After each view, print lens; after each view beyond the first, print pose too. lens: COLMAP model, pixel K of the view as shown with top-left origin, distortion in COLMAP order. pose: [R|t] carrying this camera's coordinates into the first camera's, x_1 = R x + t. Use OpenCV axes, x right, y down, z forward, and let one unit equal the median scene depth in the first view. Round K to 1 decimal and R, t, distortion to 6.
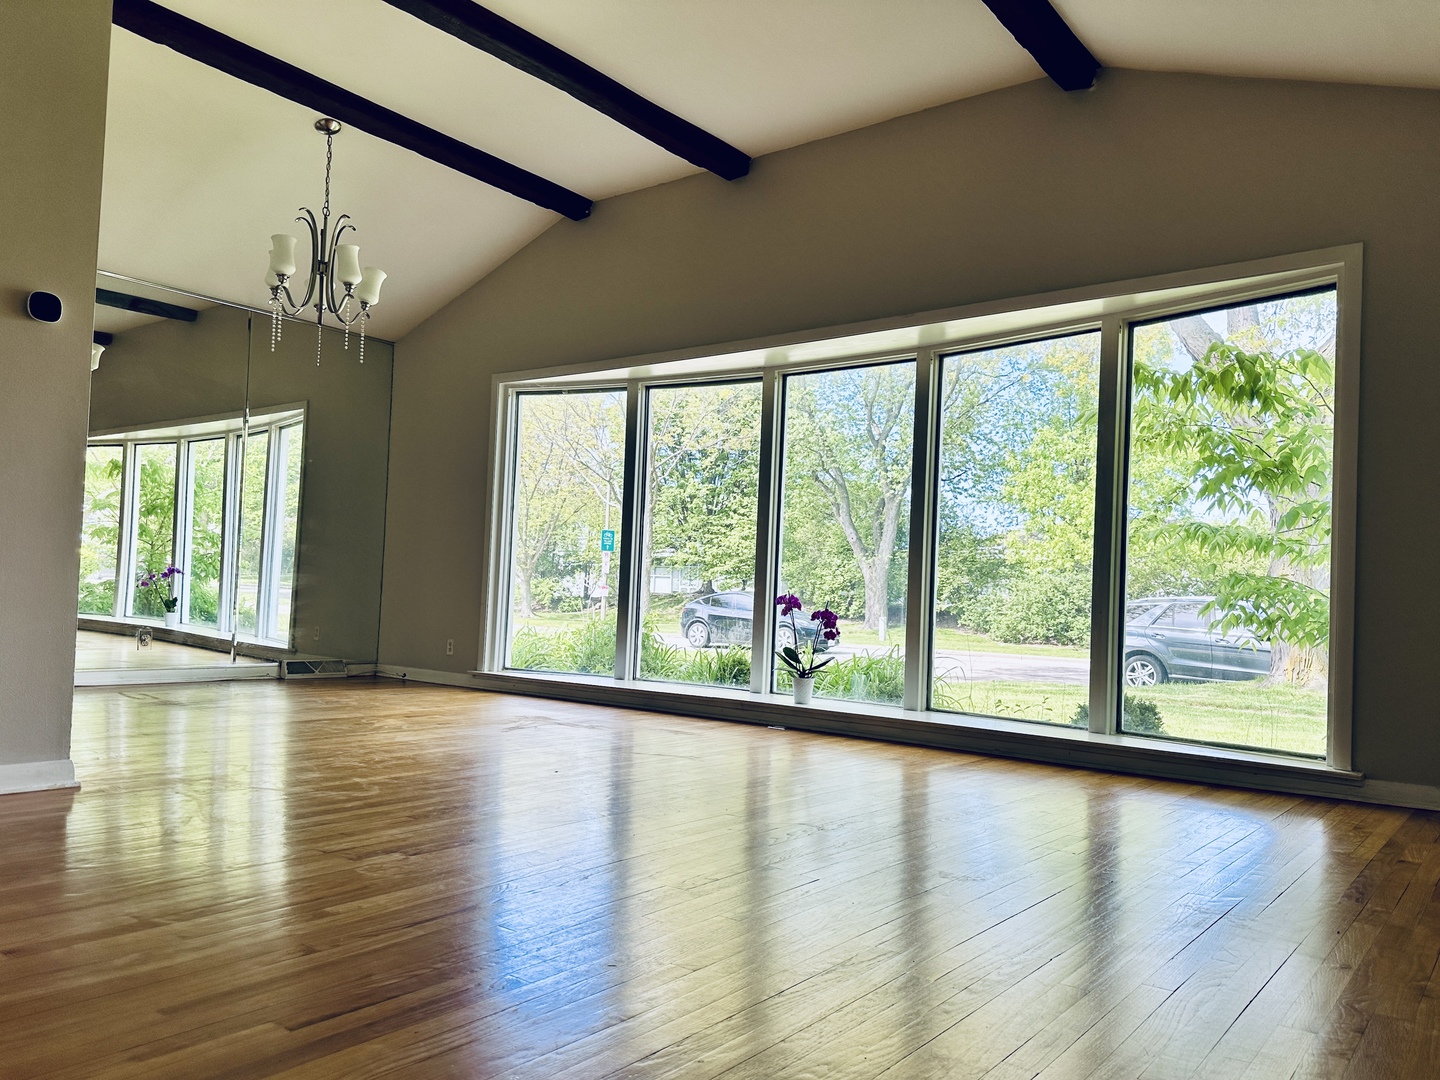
lens RADIAL K [[1113.6, 0, 720.0], [0, 1113.6, 540.0], [0, 0, 1]] dist [0.113834, -0.005204]
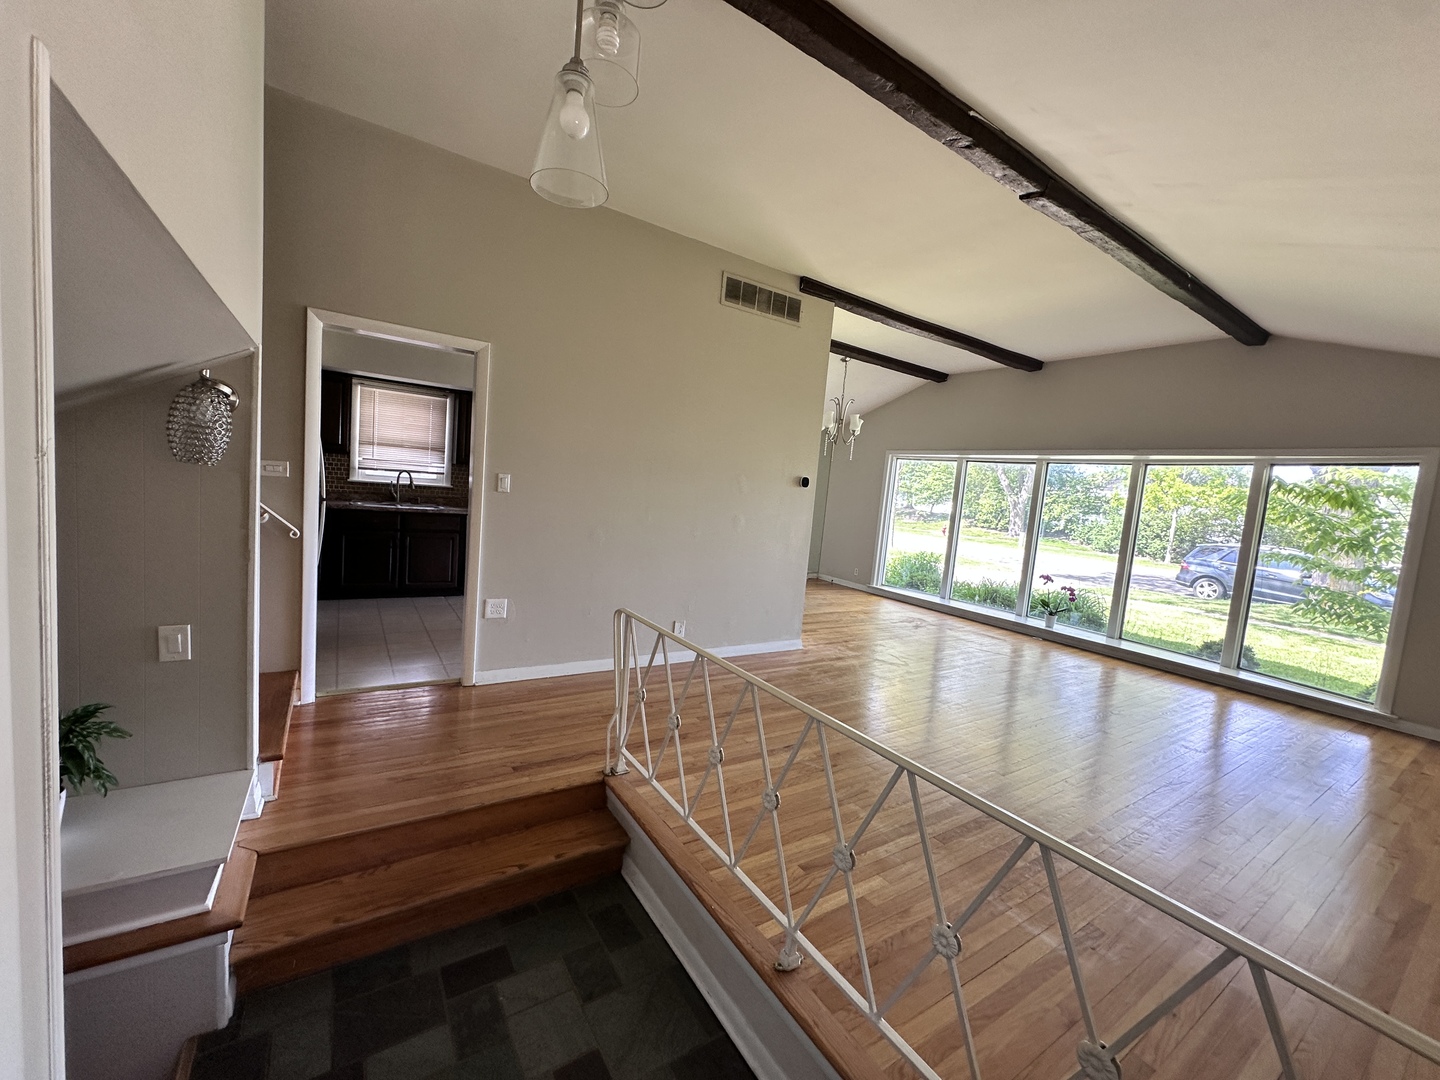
lens RADIAL K [[577.9, 0, 717.0], [0, 577.9, 535.3], [0, 0, 1]] dist [0.001459, 0.000294]
pose [[0.940167, 0.072665, -0.332875, -0.182921], [-0.040037, 0.993786, 0.103860, -0.127669], [0.338353, -0.084319, 0.937234, -0.235876]]
